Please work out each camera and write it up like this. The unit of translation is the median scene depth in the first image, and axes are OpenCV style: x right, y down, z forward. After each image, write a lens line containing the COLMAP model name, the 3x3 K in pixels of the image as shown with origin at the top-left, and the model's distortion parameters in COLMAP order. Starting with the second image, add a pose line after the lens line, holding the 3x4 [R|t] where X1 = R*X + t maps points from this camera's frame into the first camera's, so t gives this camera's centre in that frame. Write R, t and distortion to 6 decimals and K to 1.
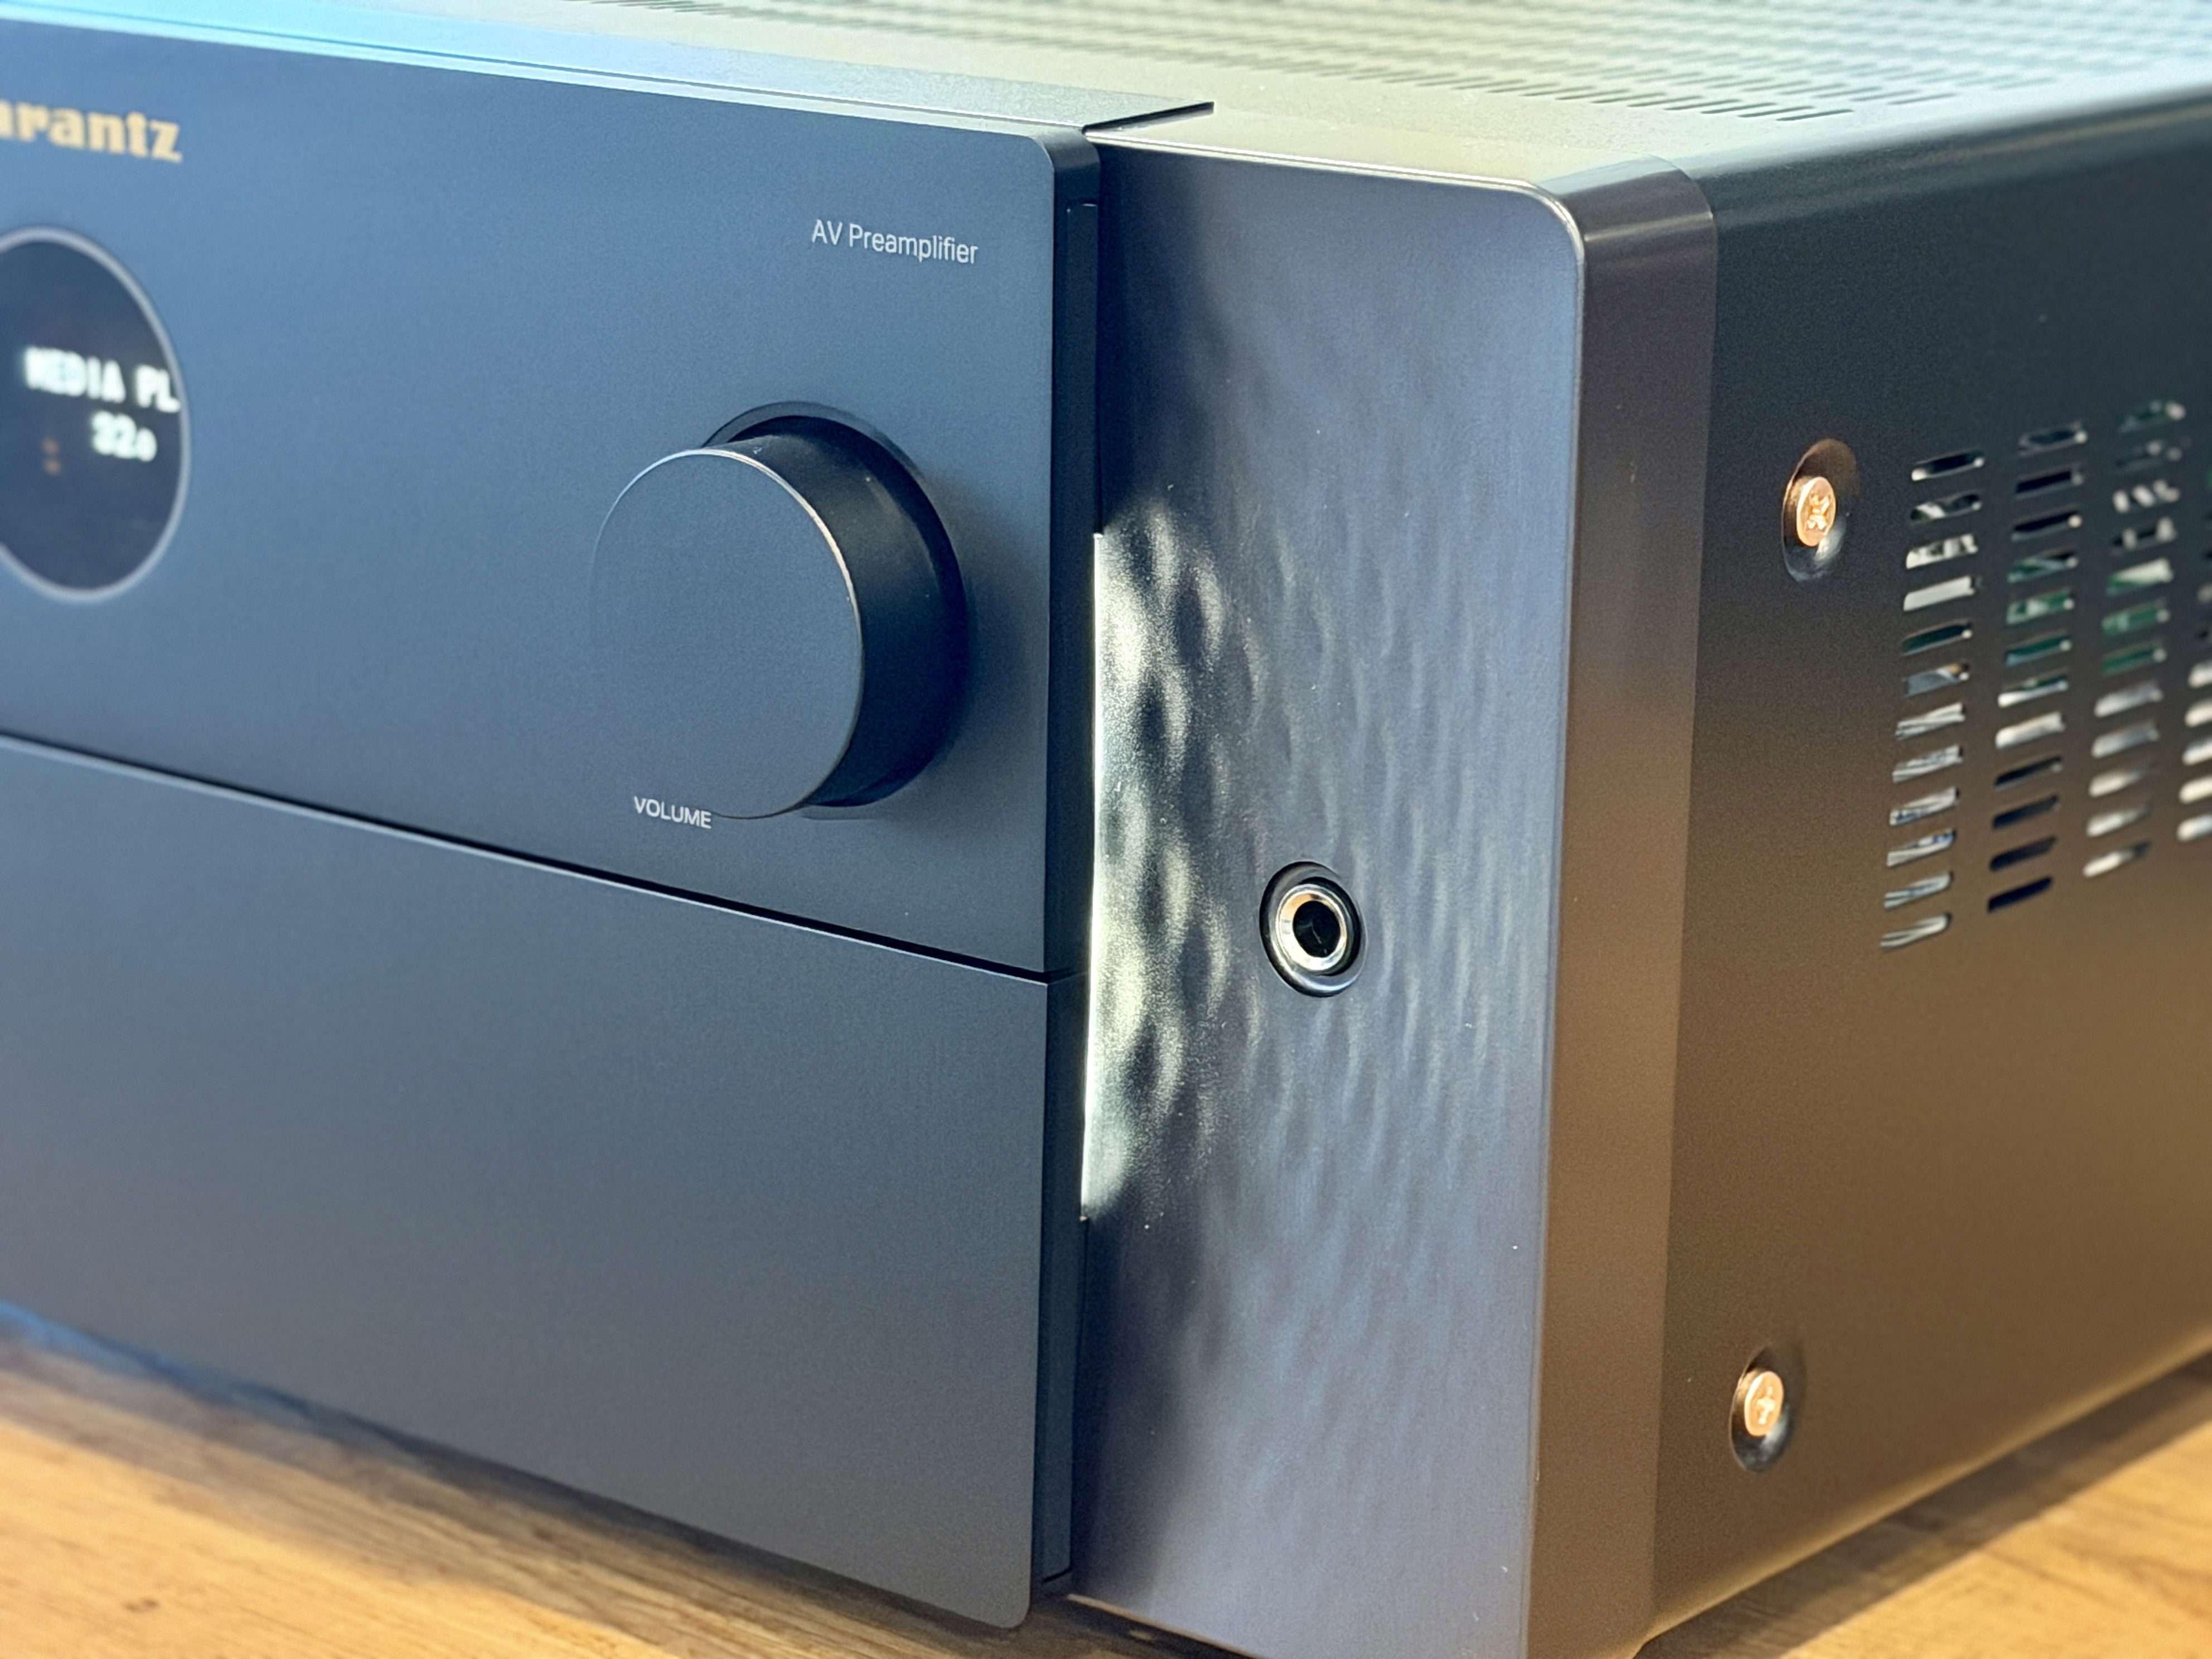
lens RADIAL K [[5441.9, 0, 1103.2], [0, 5441.9, 830.4], [0, 0, 1]] dist [0.162803, 0.000000]
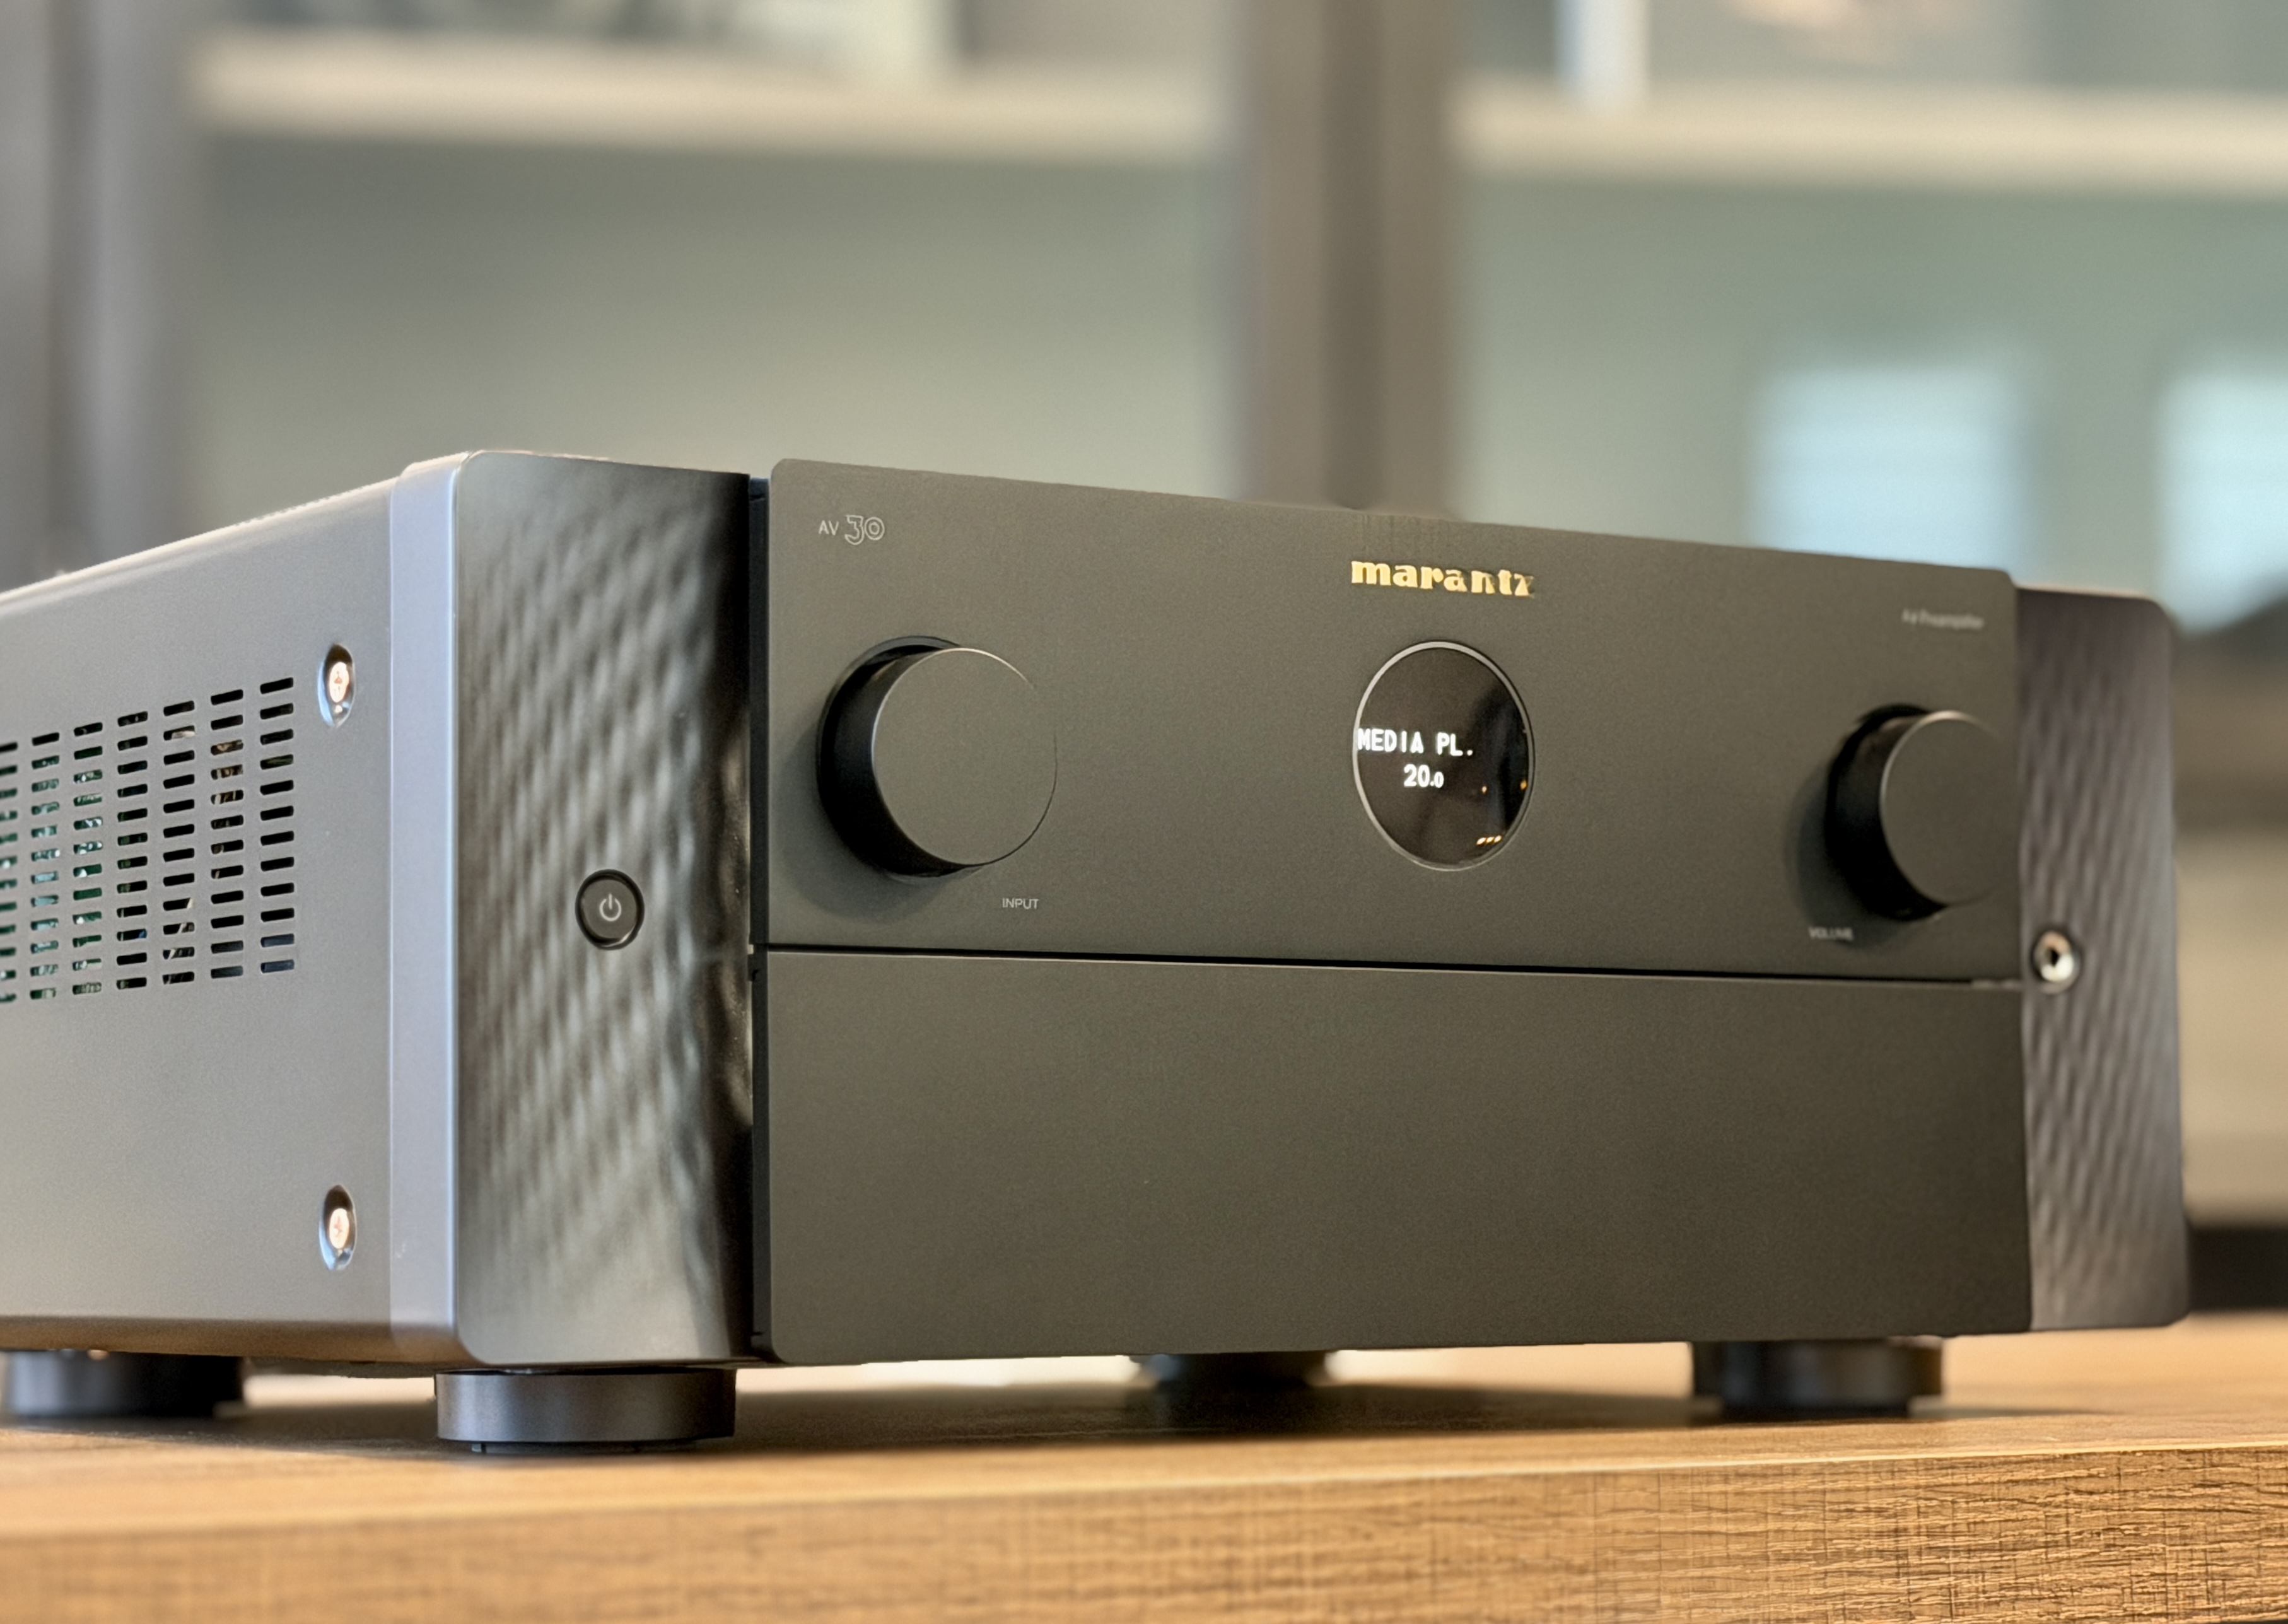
lens RADIAL K [[4986.2, 0, 1050.9], [0, 4986.2, 862.6], [0, 0, 1]] dist [0.205216, 0.000000]
pose [[0.312005, 0.047568, 0.948889, -1.638460], [0.240577, 0.962240, -0.127342, 0.116643], [-0.919117, 0.268012, 0.288780, 0.685772]]
